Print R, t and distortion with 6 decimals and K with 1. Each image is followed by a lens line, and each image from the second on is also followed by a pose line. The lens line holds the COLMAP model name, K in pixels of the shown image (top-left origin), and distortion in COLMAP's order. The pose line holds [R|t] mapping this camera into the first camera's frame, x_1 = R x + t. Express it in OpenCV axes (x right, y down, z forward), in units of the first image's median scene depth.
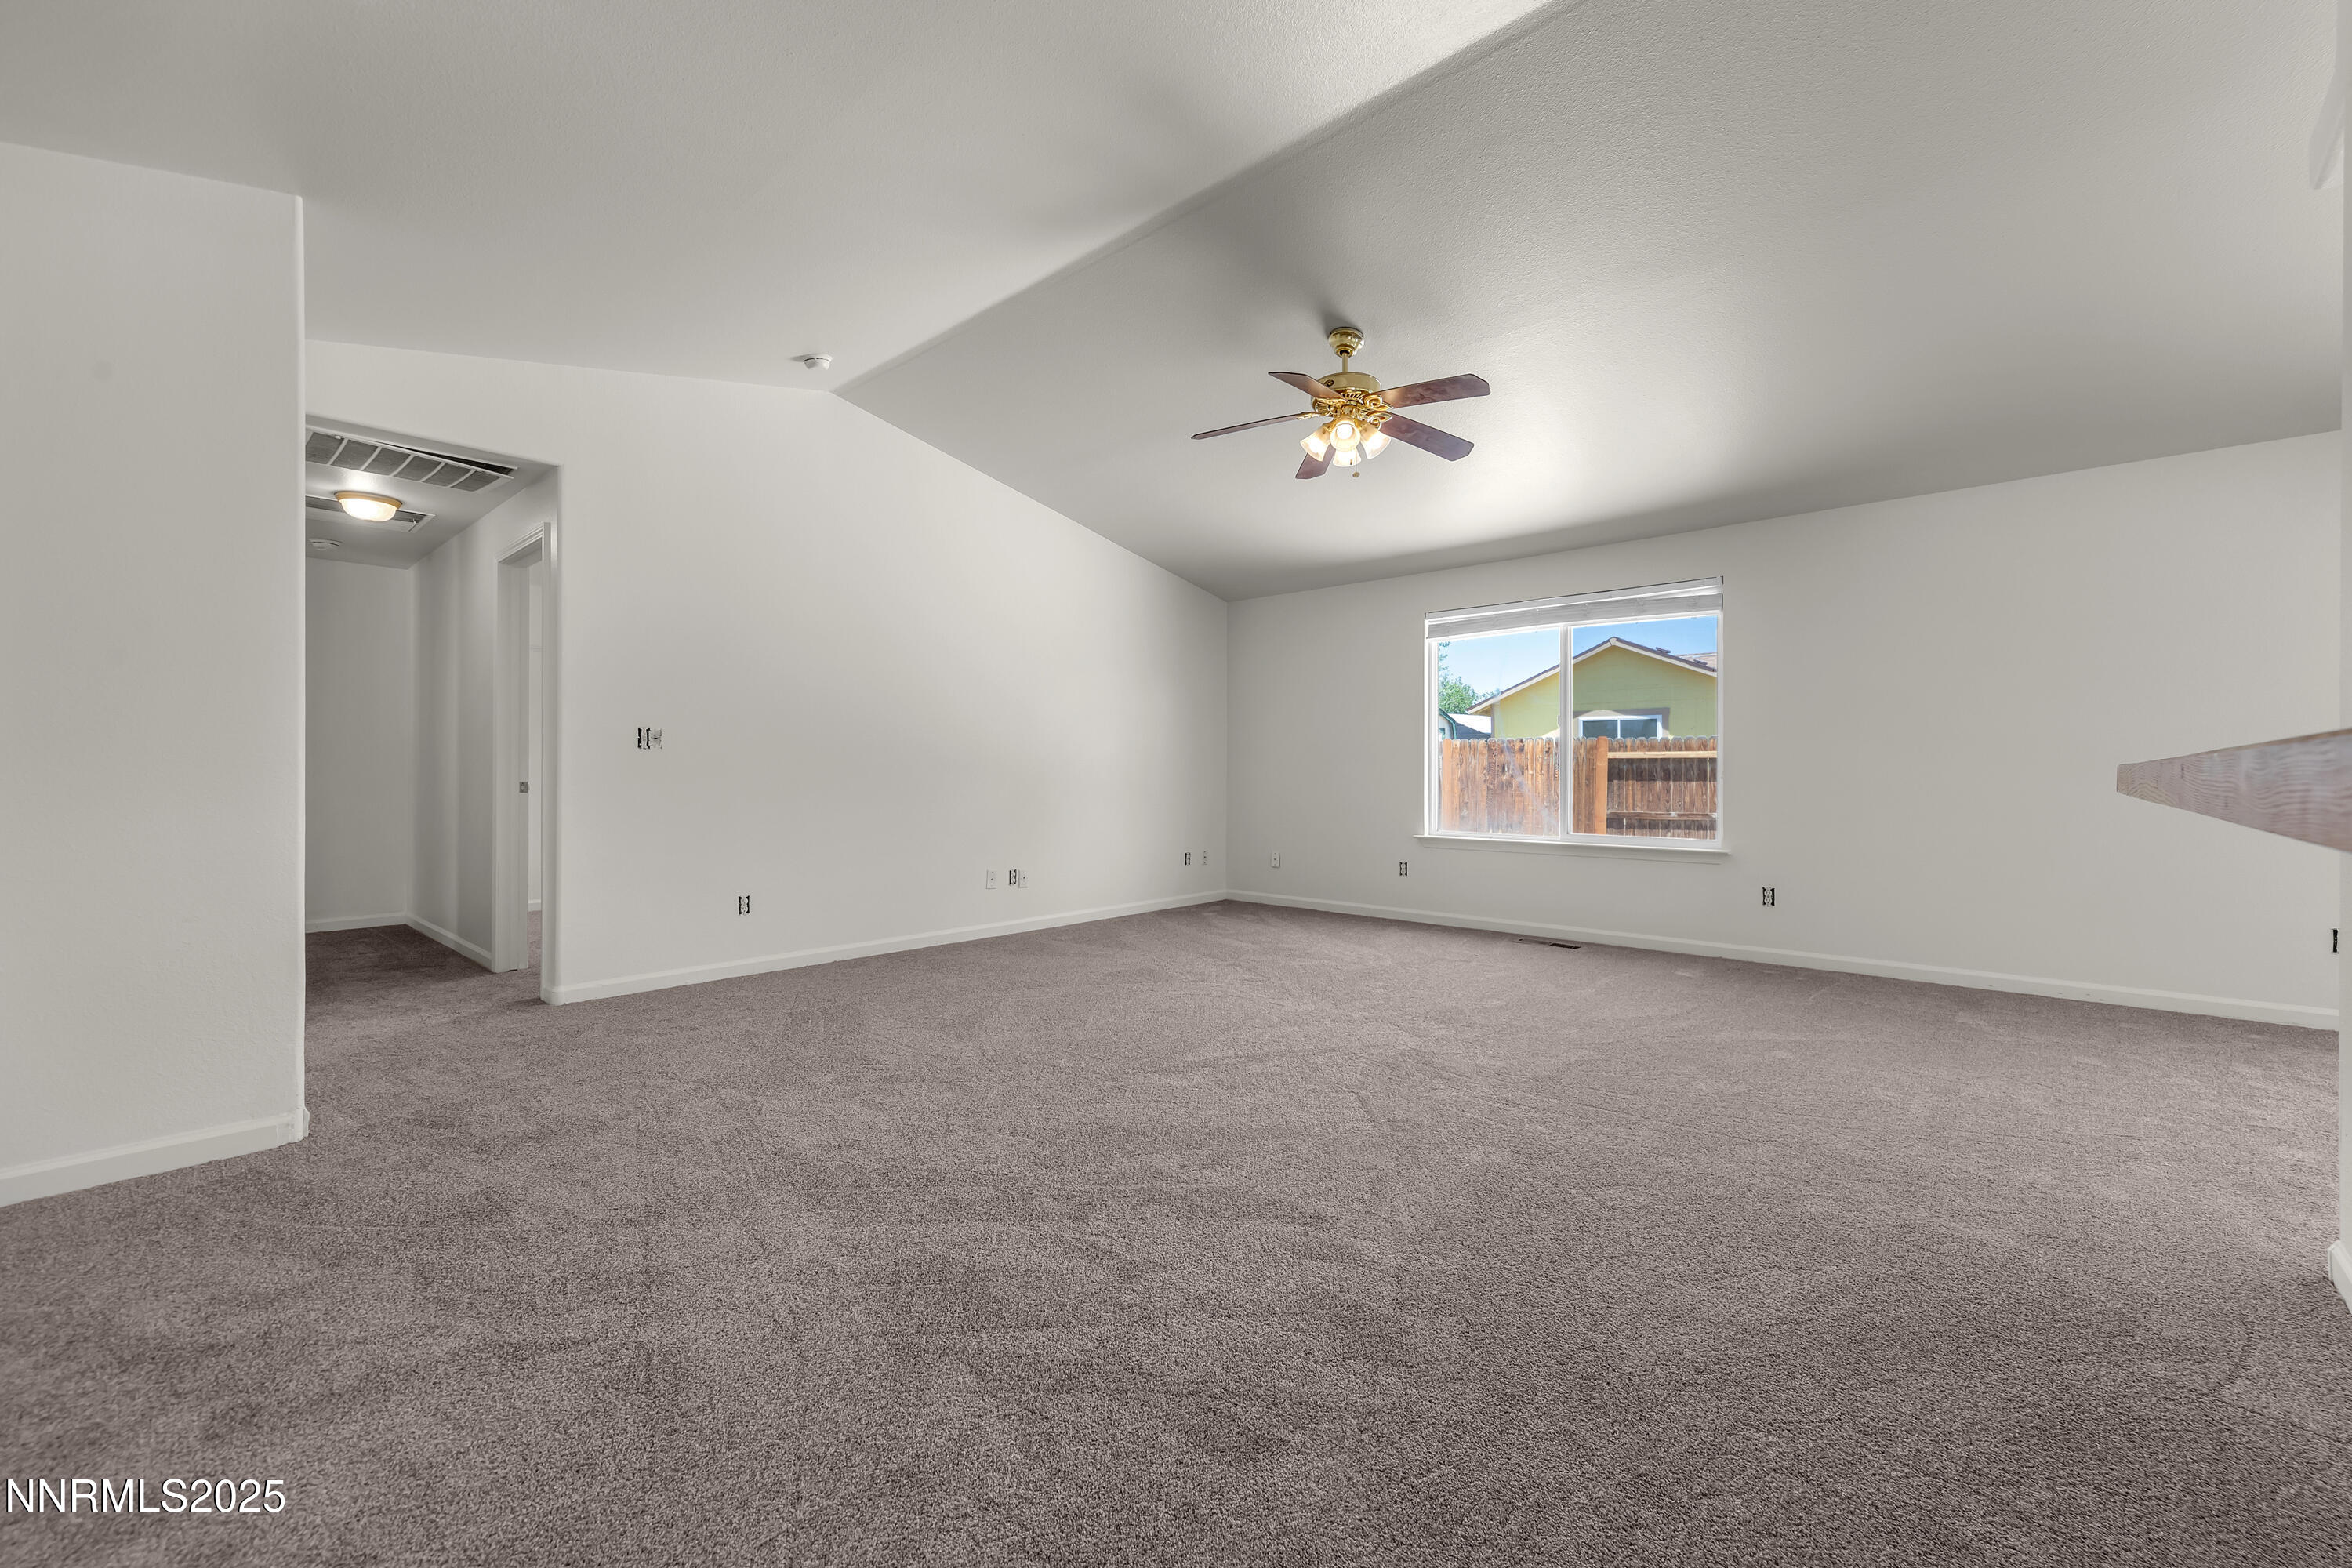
lens RADIAL K [[958.3, 0, 1185.9], [0, 958.3, 787.2], [0, 0, 1]] dist [0.003240, 0.000134]
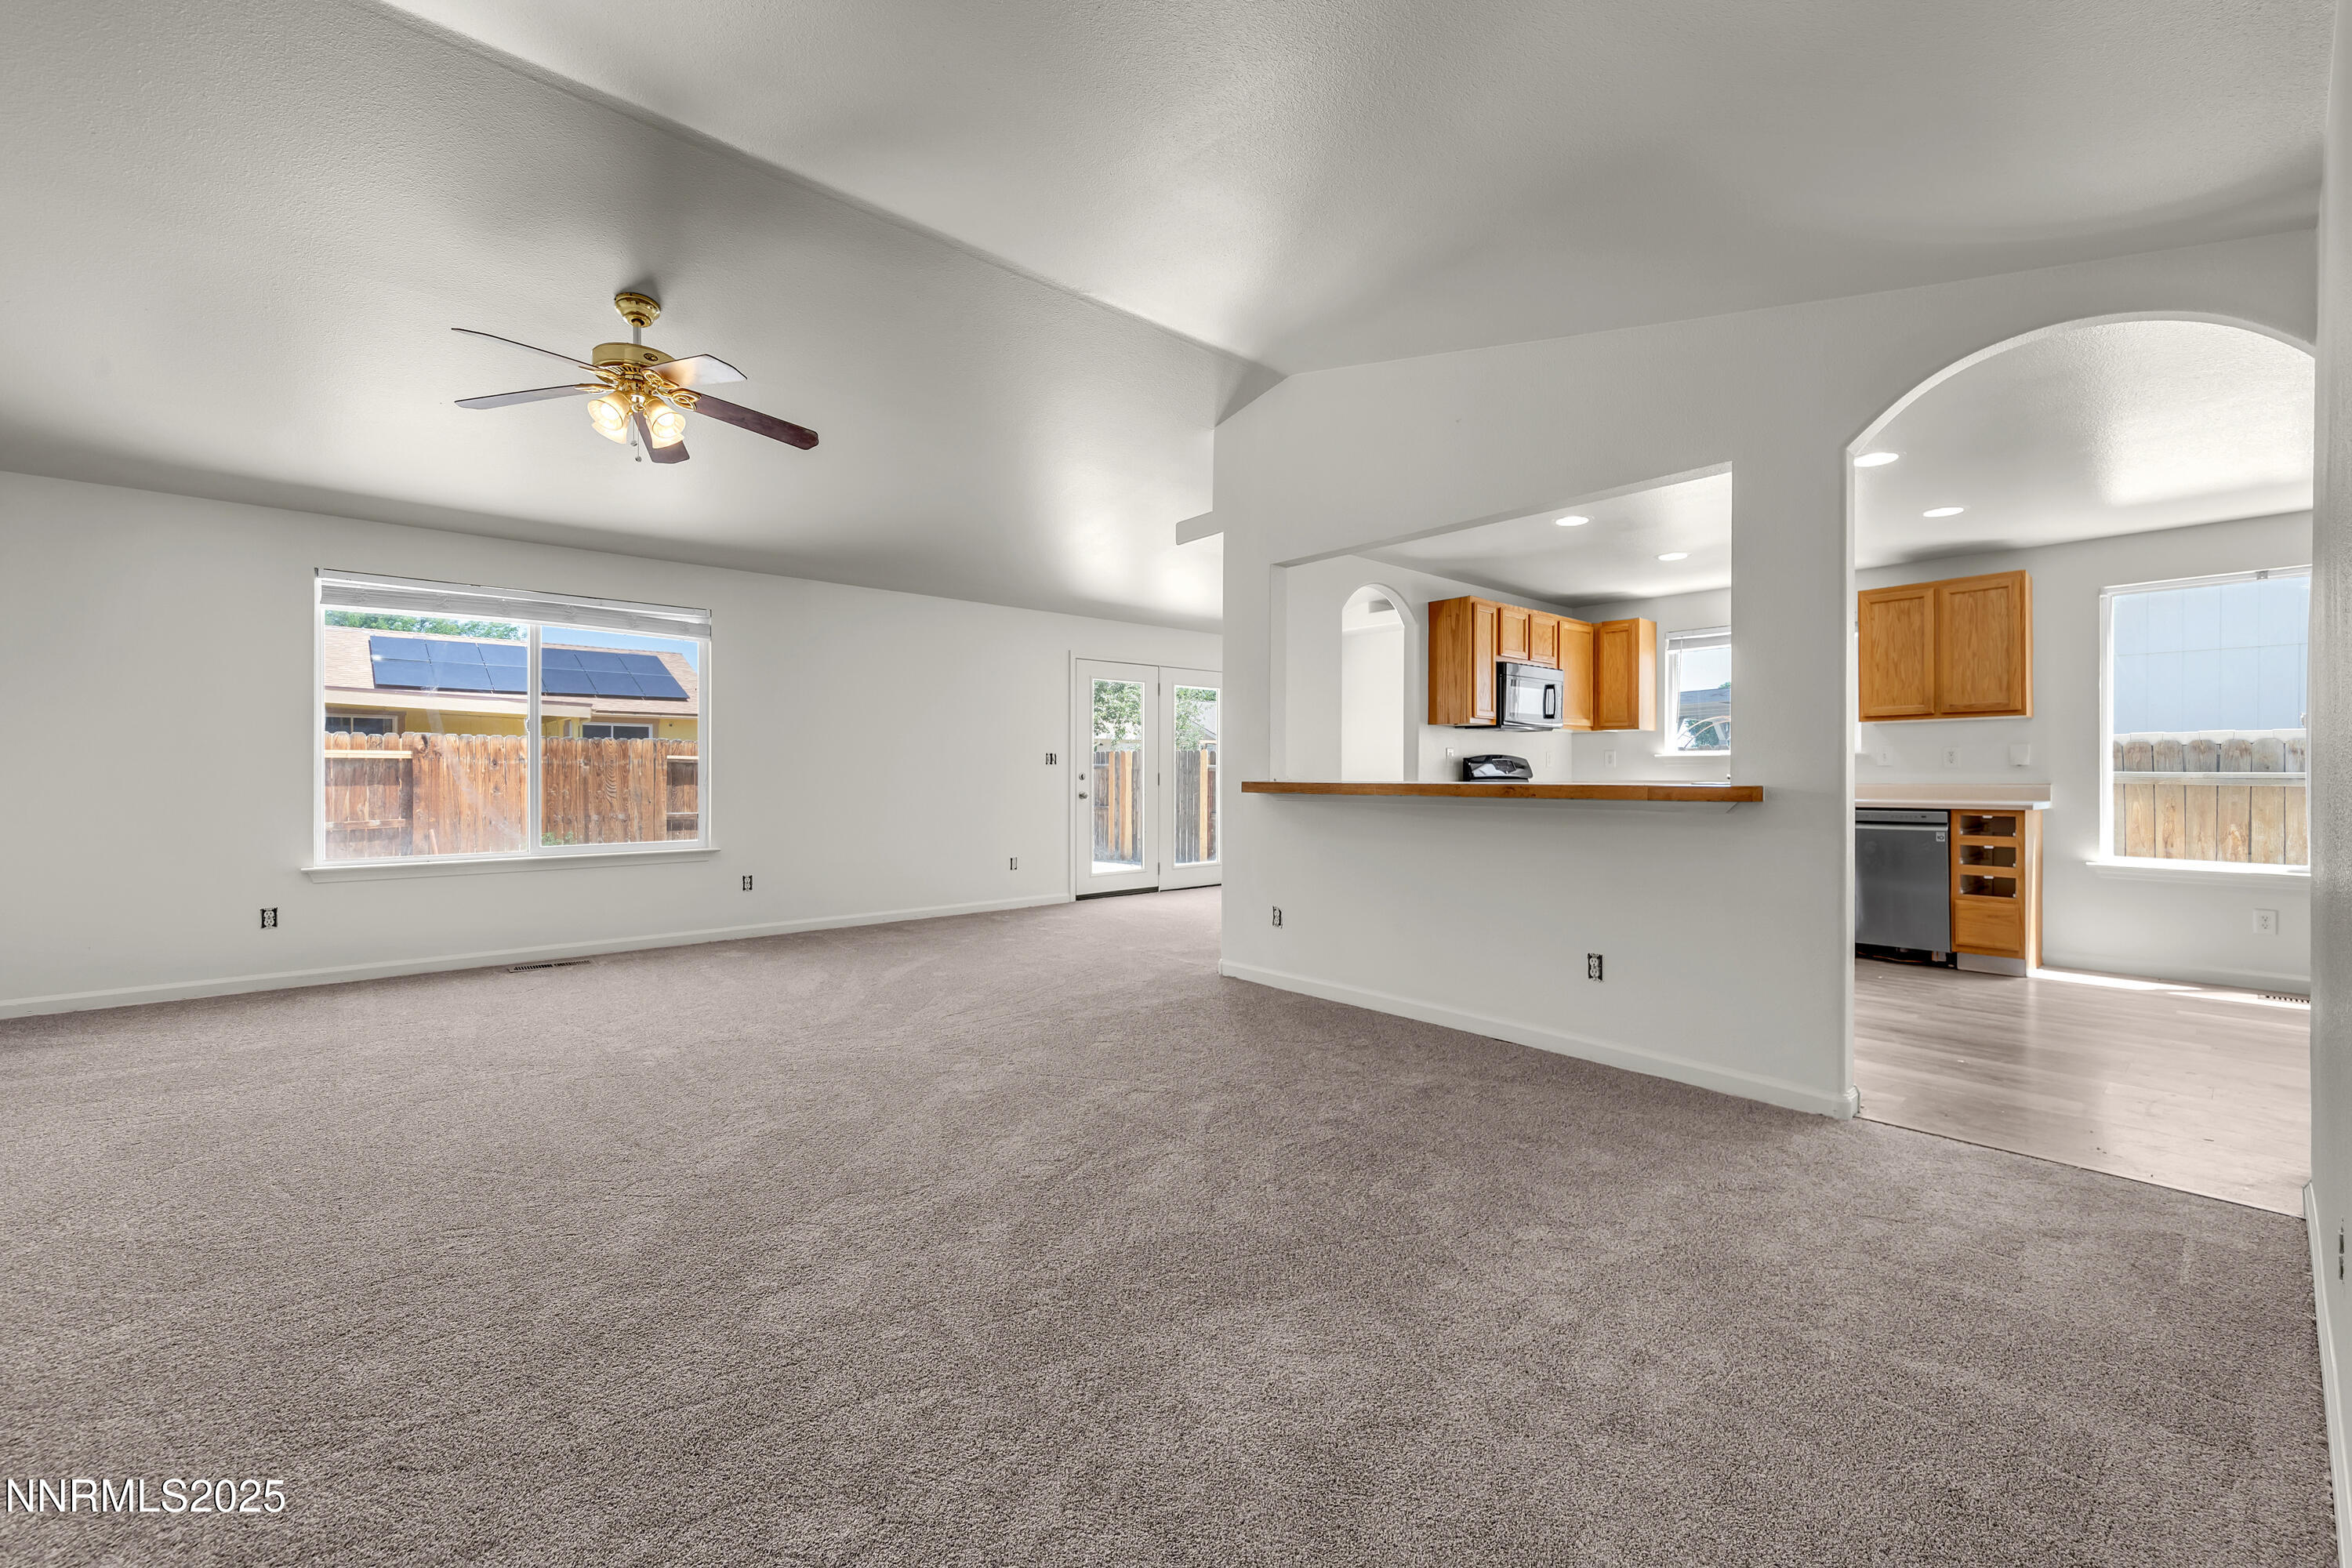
lens RADIAL K [[958.3, 0, 1177.6], [0, 958.3, 780.4], [0, 0, 1]] dist [0.003240, 0.000134]
pose [[0.113792, -0.011360, 0.993440, -0.327266], [0.014612, 0.999846, 0.009760, -0.011587], [-0.993397, 0.013405, 0.113941, 0.199007]]
